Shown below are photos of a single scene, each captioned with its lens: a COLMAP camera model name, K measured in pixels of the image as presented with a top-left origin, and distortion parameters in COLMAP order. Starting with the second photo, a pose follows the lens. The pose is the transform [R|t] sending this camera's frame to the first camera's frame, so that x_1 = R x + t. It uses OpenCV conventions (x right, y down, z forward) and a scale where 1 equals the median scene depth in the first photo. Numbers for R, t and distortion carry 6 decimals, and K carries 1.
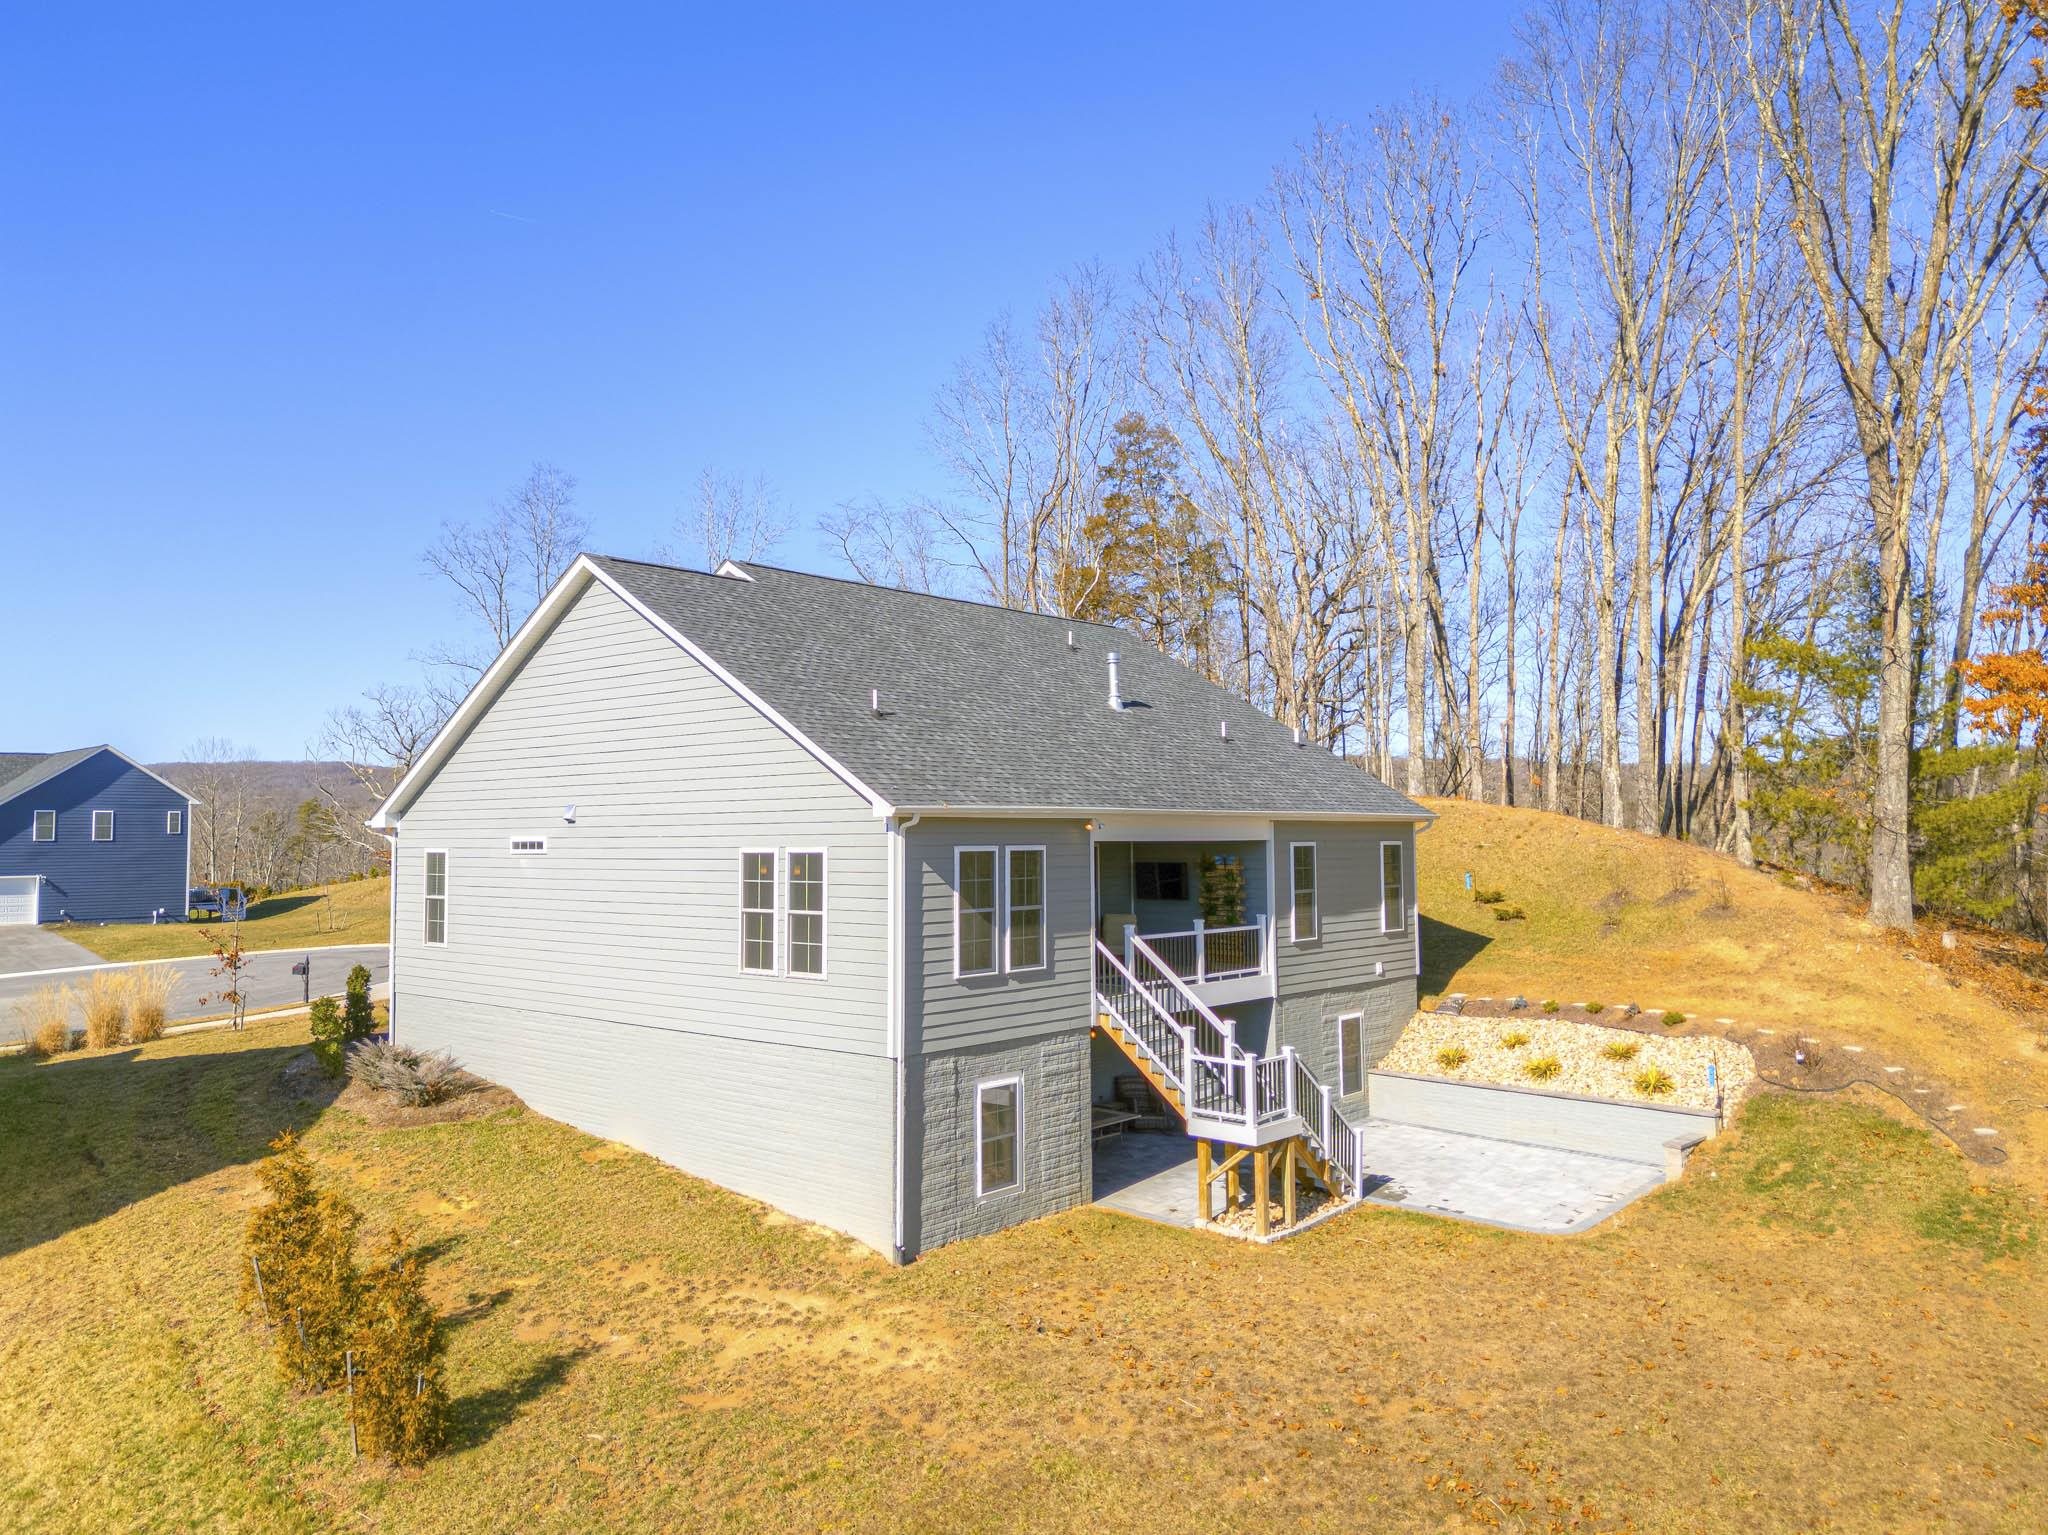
lens RADIAL K [[1427.7, 0, 1027.2], [0, 1427.7, 772.6], [0, 0, 1]] dist [0.077452, -0.069333]
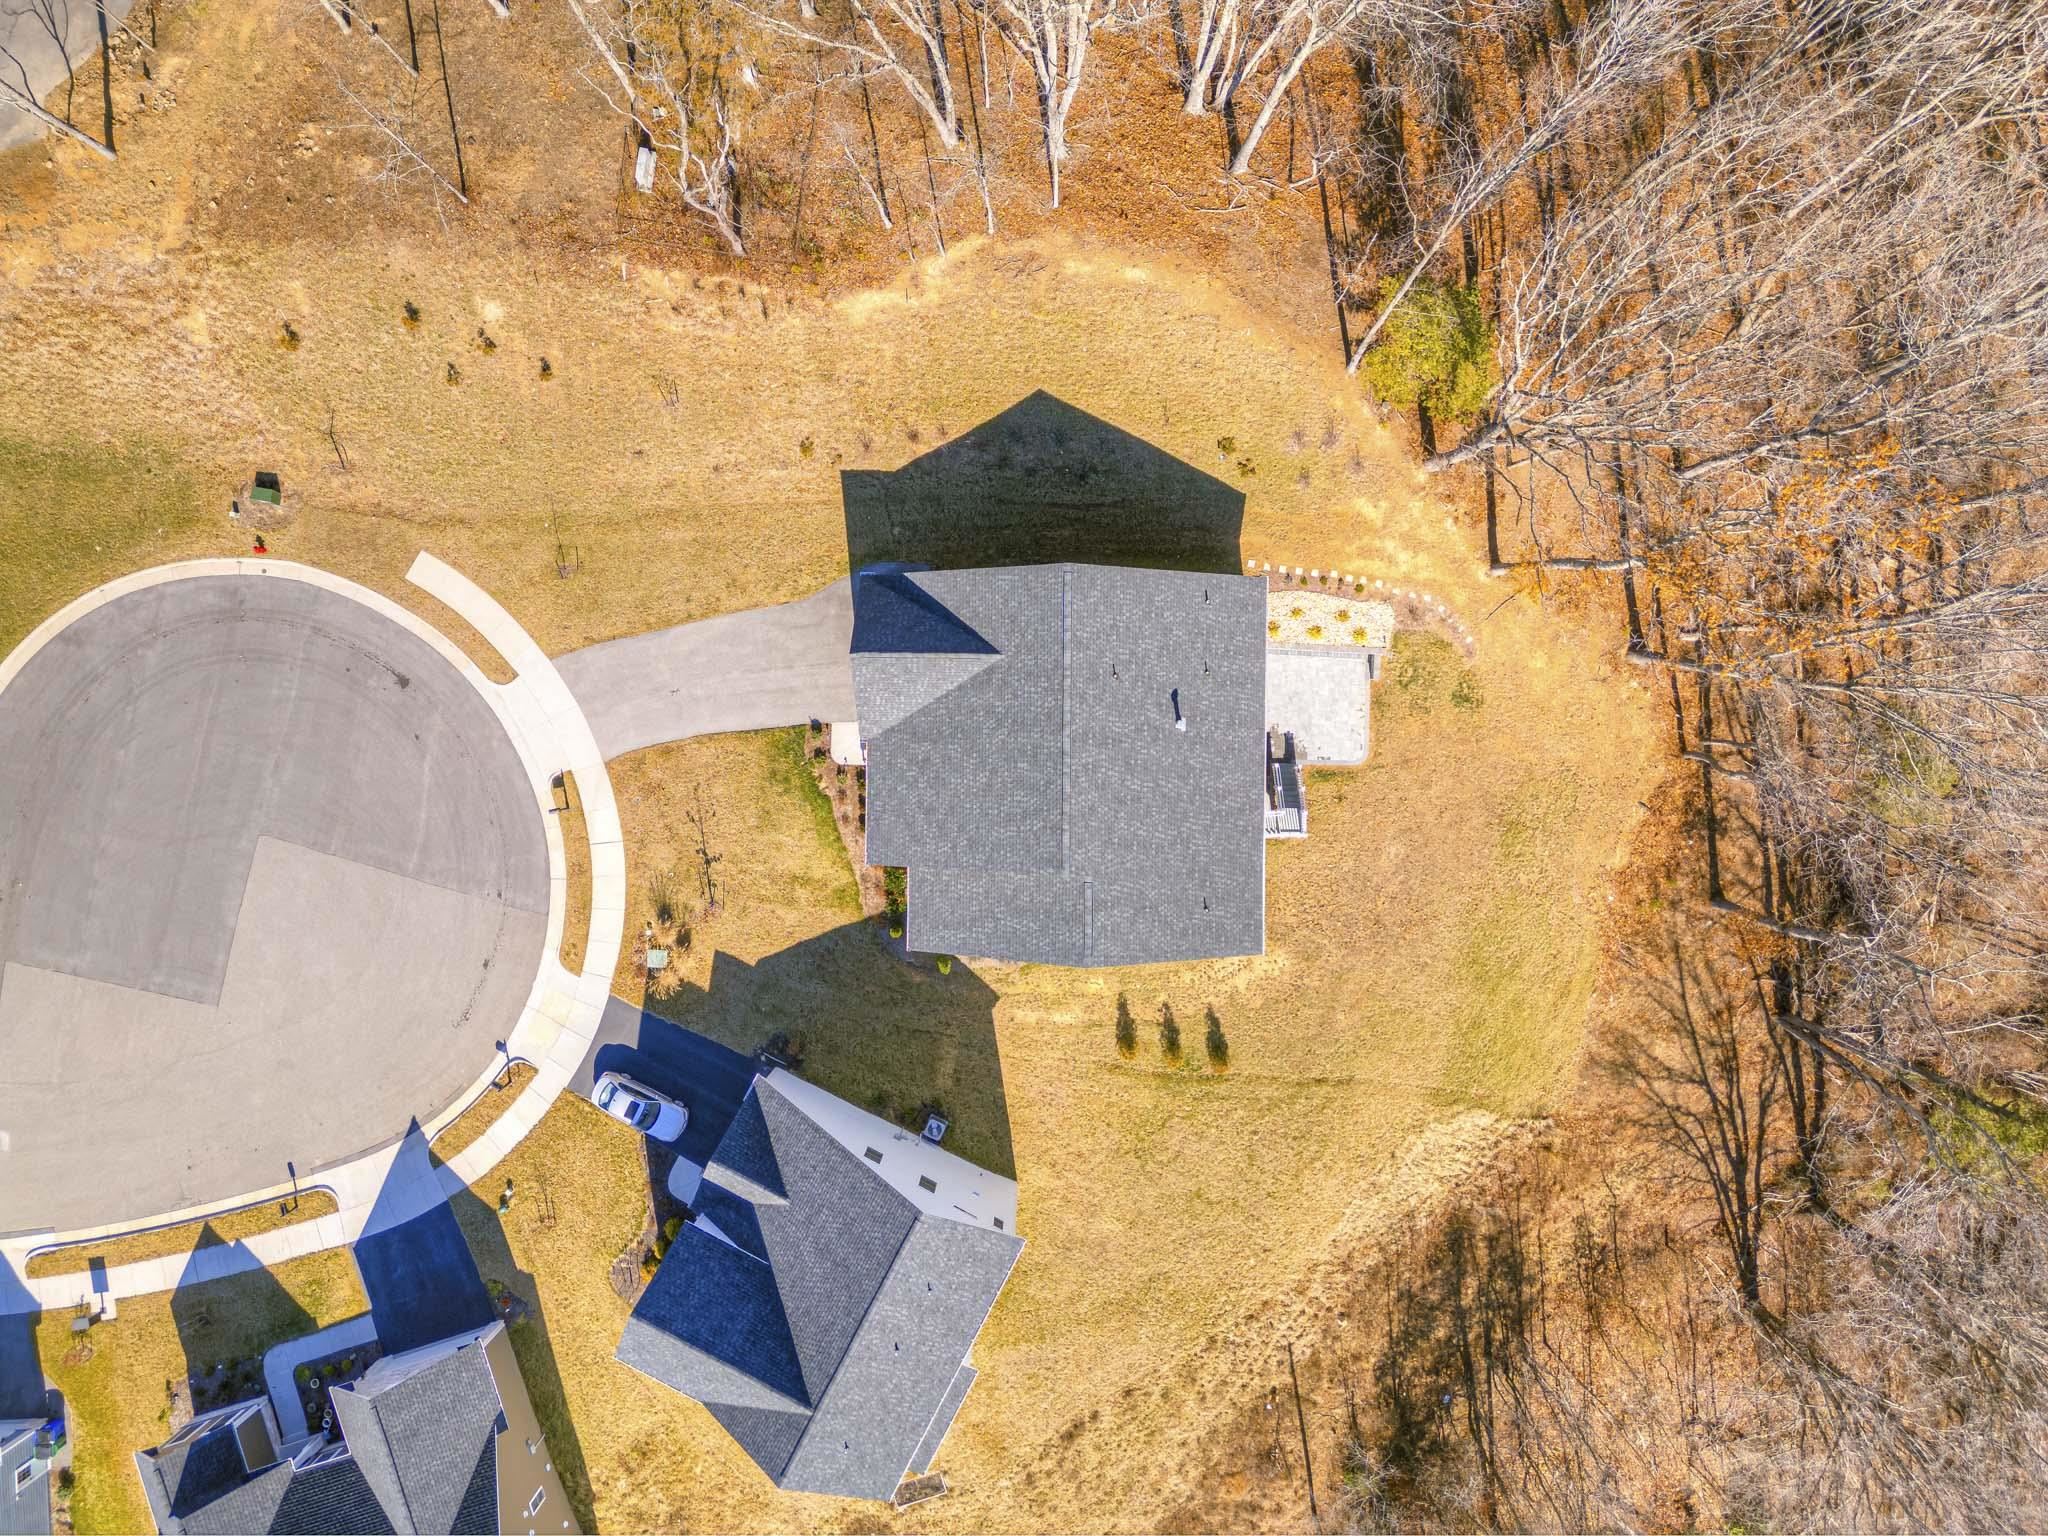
lens RADIAL K [[1437.0, 0, 1027.5], [0, 1437.0, 763.3], [0, 0, 1]] dist [0.074202, -0.071930]
pose [[0.754655, -0.655752, -0.022008, -0.102347], [-0.011846, -0.047154, 0.998817, -2.339550], [-0.656014, -0.753502, -0.043353, 1.331302]]
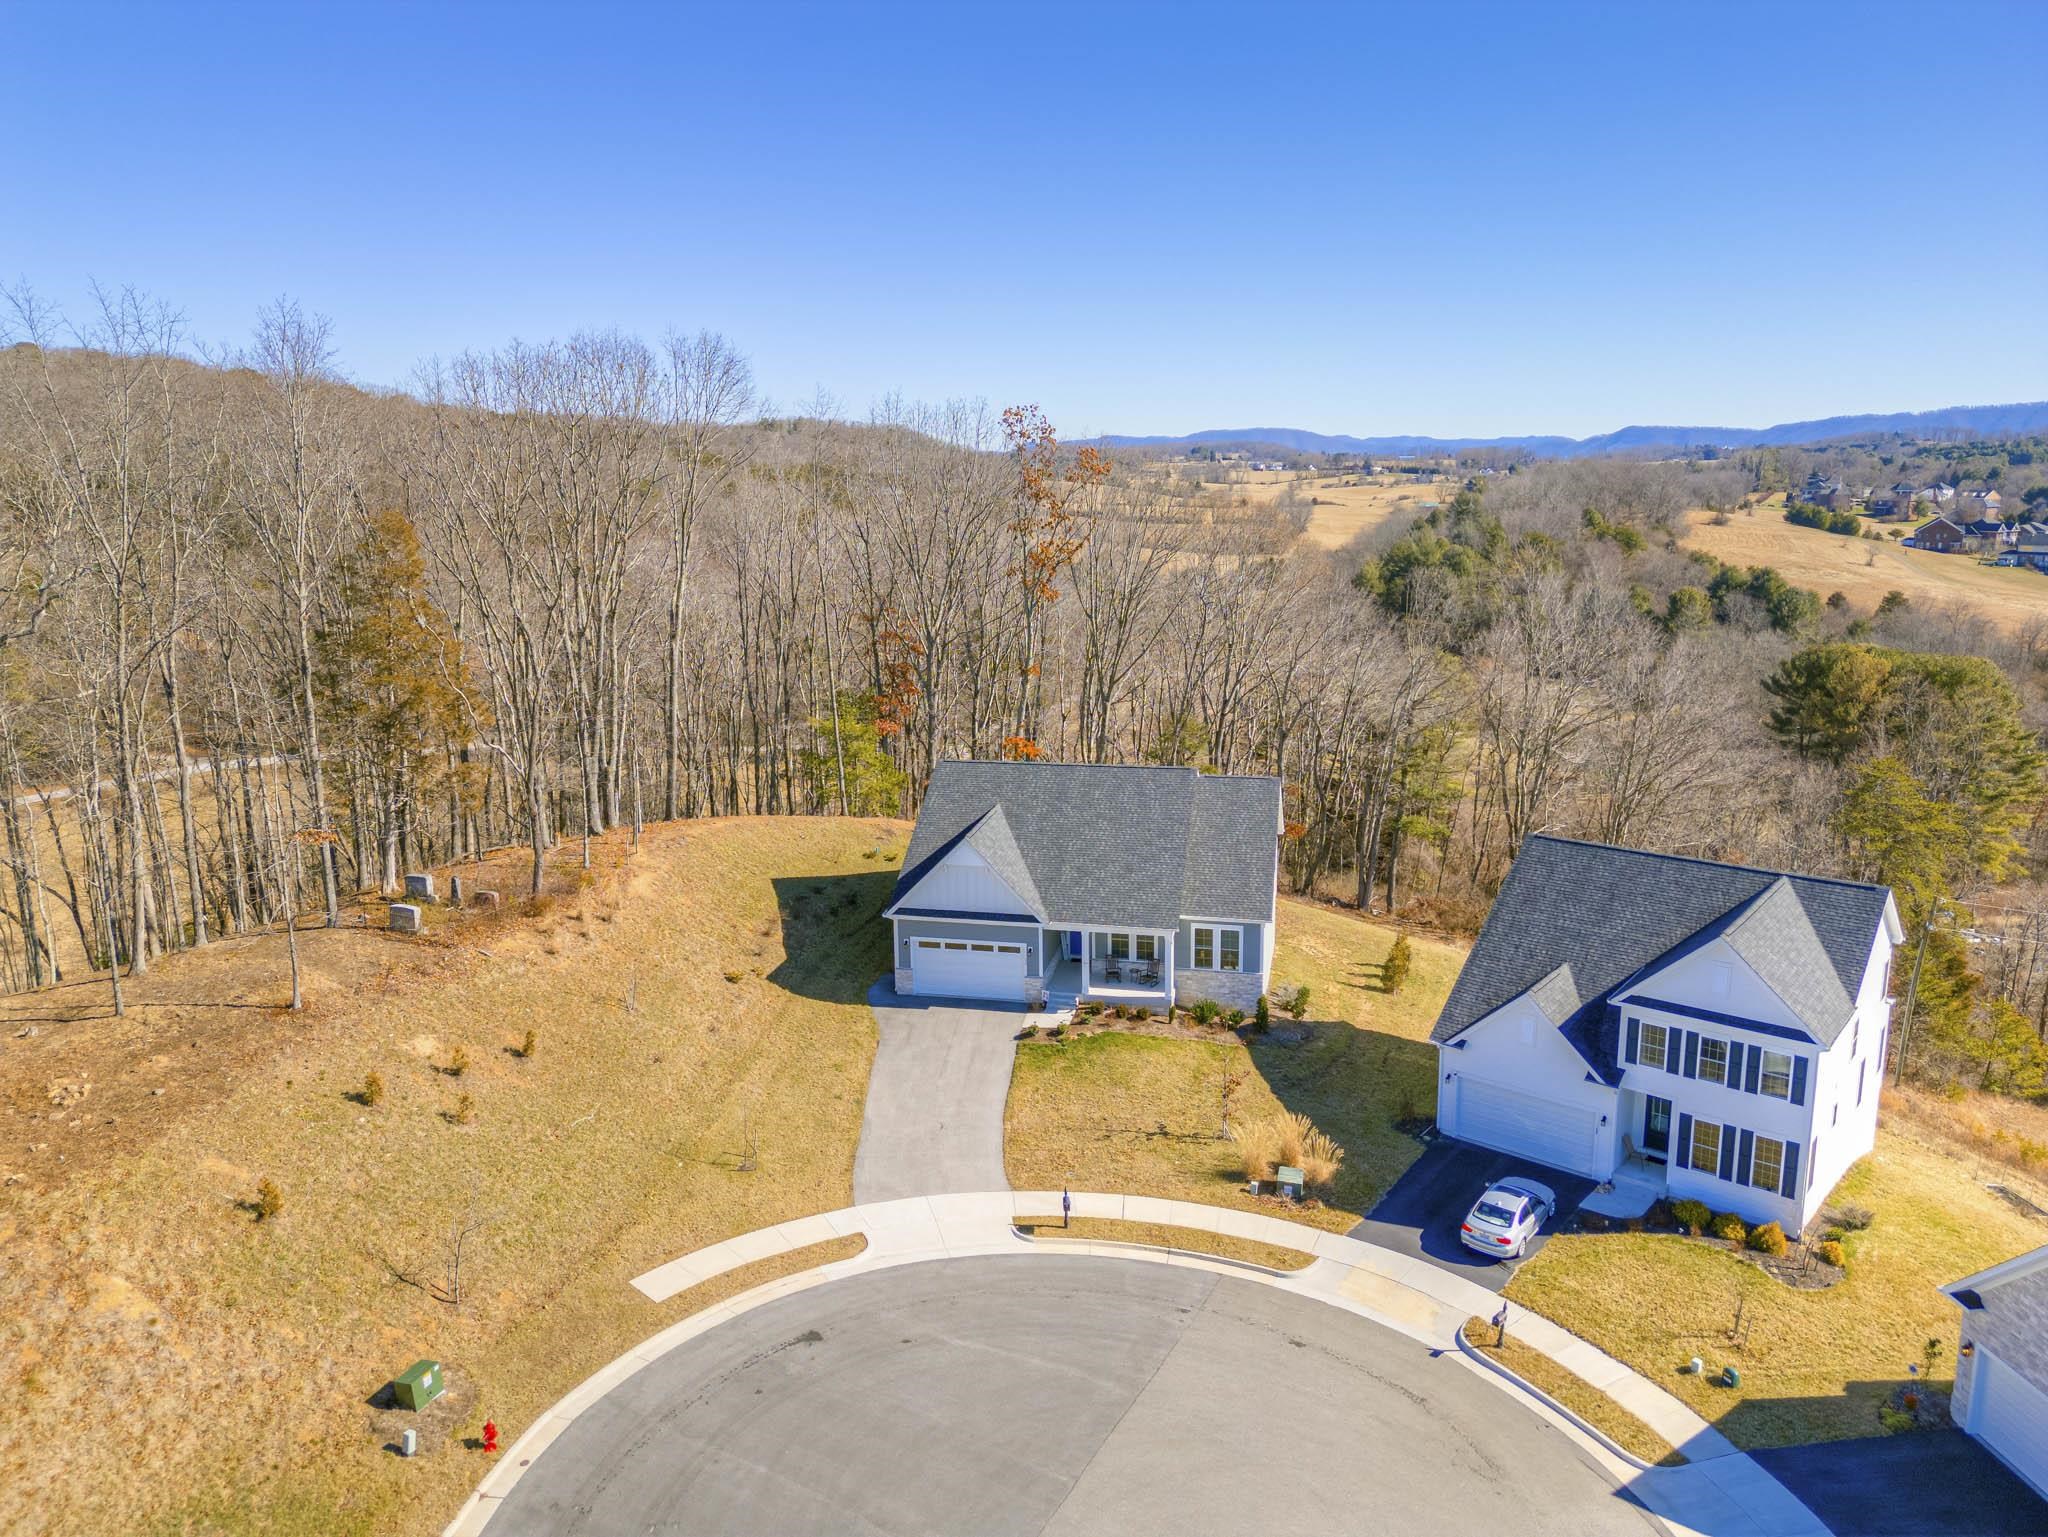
lens RADIAL K [[1437.0, 0, 1027.5], [0, 1437.0, 763.8], [0, 0, 1]] dist [0.074202, -0.071930]
pose [[-0.493783, -0.175938, 0.851601, -2.223577], [-0.021425, 0.981483, 0.190348, -0.646963], [-0.869321, 0.075746, -0.488409, 2.564298]]
